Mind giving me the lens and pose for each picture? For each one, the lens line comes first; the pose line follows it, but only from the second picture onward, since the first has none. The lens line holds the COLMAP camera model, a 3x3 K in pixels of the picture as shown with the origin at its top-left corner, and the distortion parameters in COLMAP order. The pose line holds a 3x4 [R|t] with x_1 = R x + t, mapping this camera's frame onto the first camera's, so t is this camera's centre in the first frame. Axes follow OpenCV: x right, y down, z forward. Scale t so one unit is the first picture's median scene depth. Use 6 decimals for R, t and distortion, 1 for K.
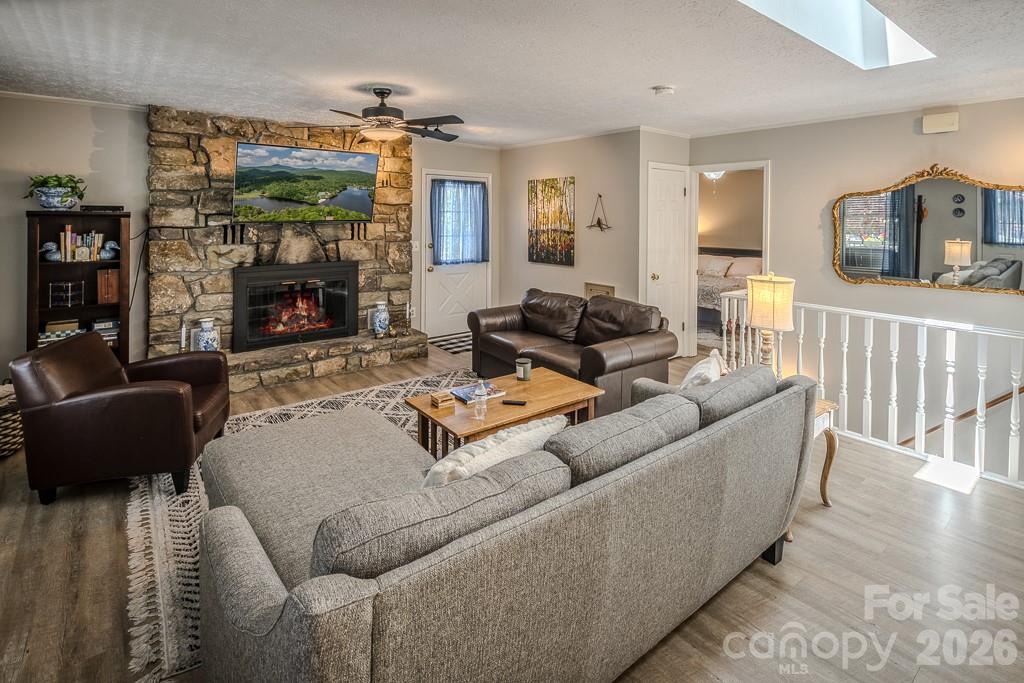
lens RADIAL K [[512.6, 0, 514.2], [0, 512.6, 215.8], [0, 0, 1]] dist [0.005215, -0.004678]
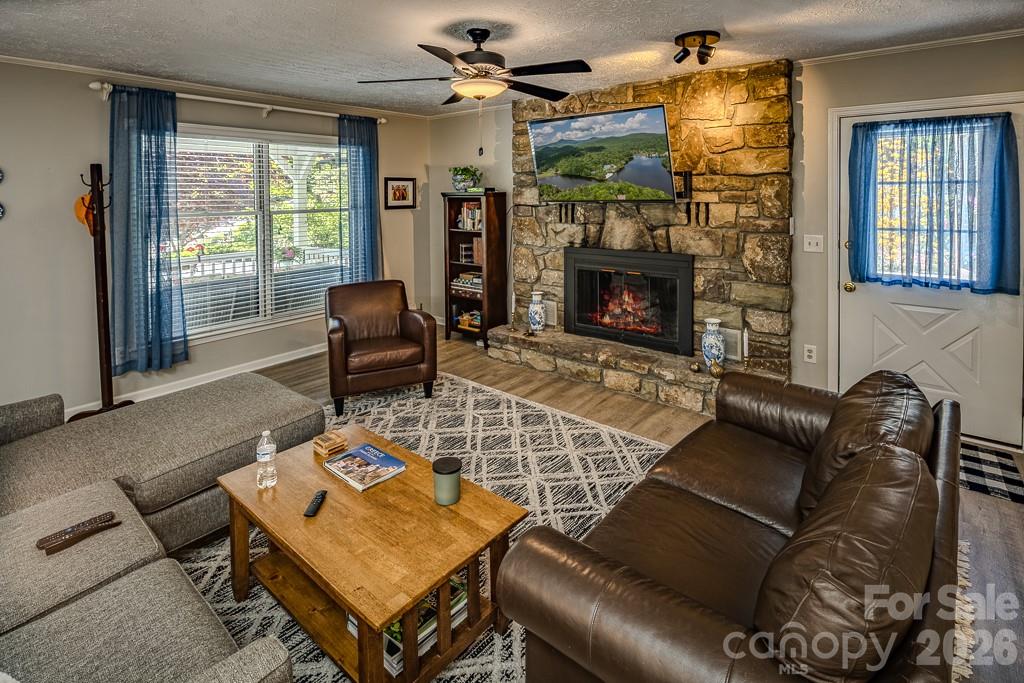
lens RADIAL K [[512.6, 0, 511.1], [0, 512.6, 201.9], [0, 0, 1]] dist [0.005215, -0.004678]
pose [[0.209015, 0.009028, -0.977871, 0.396401], [0.010365, 0.999881, 0.011447, 0.001550], [0.977857, -0.012528, 0.208897, 0.679762]]
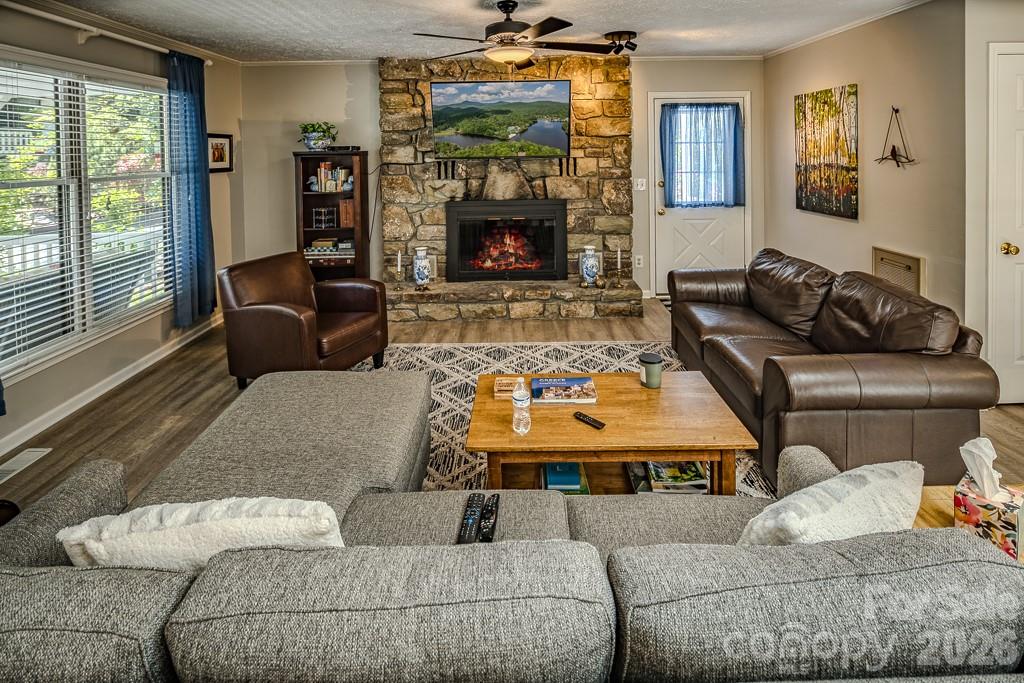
lens RADIAL K [[512.6, 0, 513.3], [0, 512.6, 159.6], [0, 0, 1]] dist [0.005215, -0.004678]
pose [[0.785692, -0.008615, -0.618558, 0.214354], [0.020465, 0.999718, 0.012070, 0.004239], [0.618280, -0.022142, 0.785646, 0.252220]]
